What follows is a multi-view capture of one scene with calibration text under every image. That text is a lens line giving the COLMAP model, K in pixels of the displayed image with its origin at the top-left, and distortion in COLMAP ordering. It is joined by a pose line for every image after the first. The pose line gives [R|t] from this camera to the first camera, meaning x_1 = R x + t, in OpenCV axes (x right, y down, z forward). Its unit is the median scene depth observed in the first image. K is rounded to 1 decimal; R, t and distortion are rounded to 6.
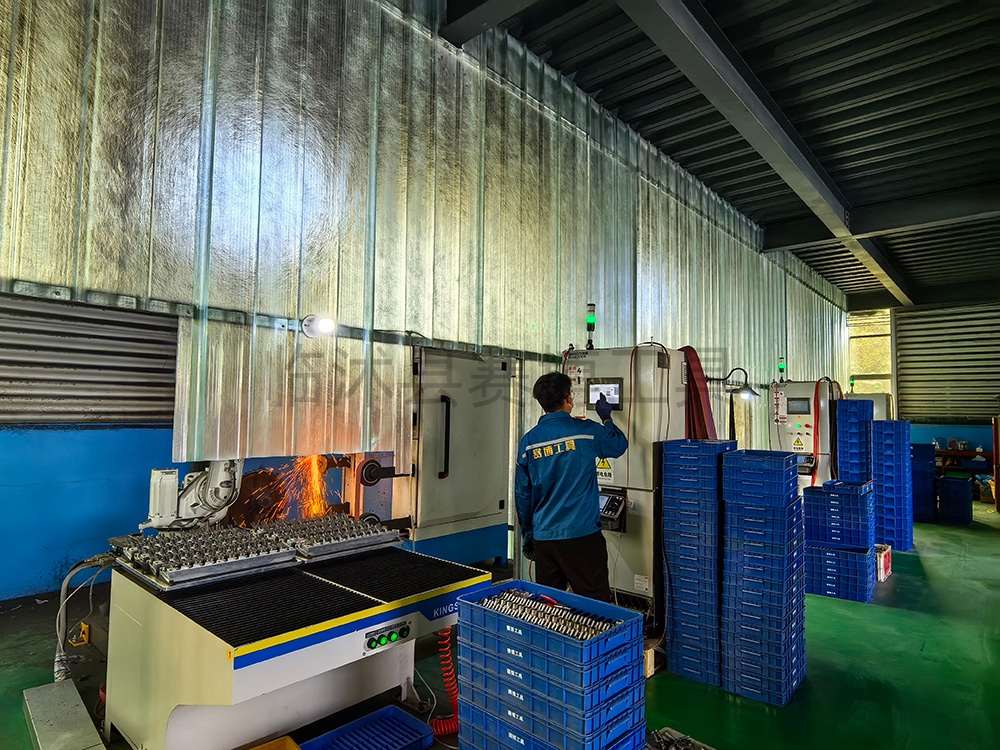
lens RADIAL K [[587.6, 0, 500.0], [0, 587.6, 375.0], [0, 0, 1]] dist [-0.005071, -0.000764]
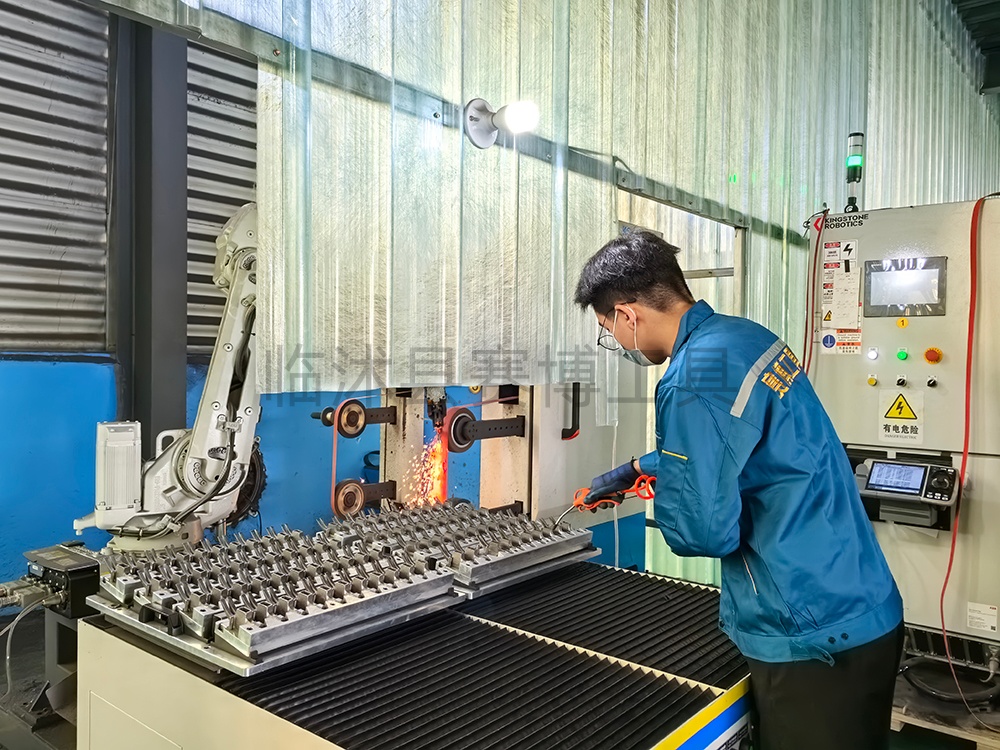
lens RADIAL K [[798.1, 0, 500.0], [0, 798.1, 375.0], [0, 0, 1]] dist [0.083279, -0.115536]
pose [[0.999006, -0.004720, 0.044330, -0.257850], [0.001019, 0.996536, 0.083155, 0.053372], [-0.044569, -0.083027, 0.995550, 0.247062]]
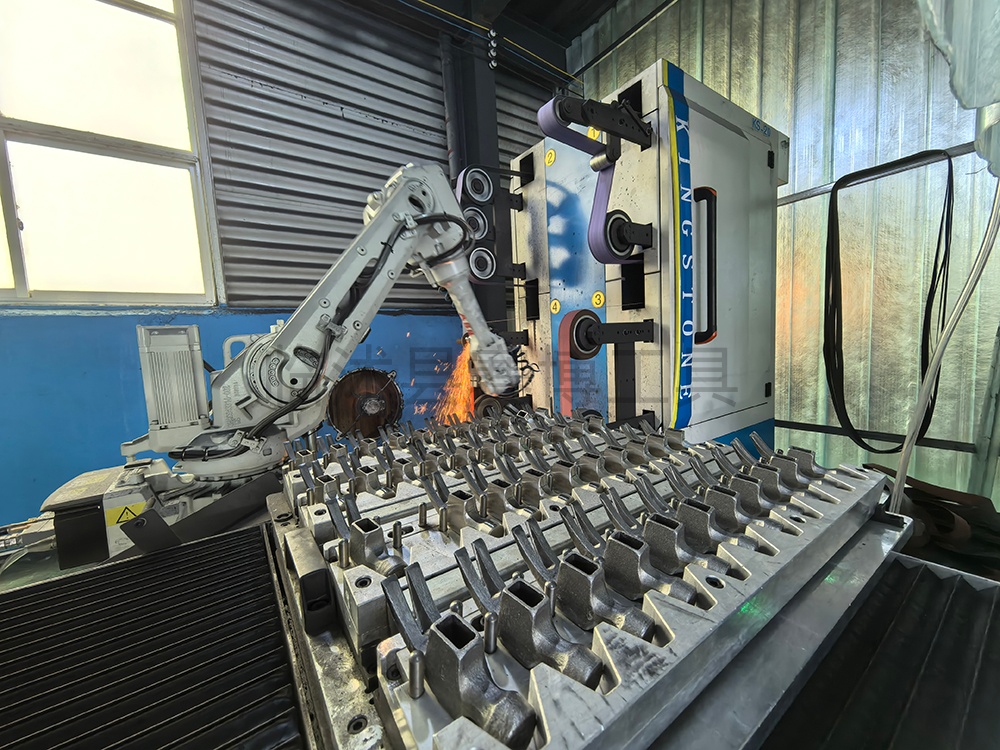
lens RADIAL K [[395.5, 0, 500.0], [0, 395.5, 375.0], [0, 0, 1]] dist [0.000141, 0.000006]
pose [[0.971392, -0.042422, -0.233664, -0.249902], [0.077469, 0.986698, 0.142921, 0.173587], [0.224493, -0.156934, 0.961756, 0.751968]]
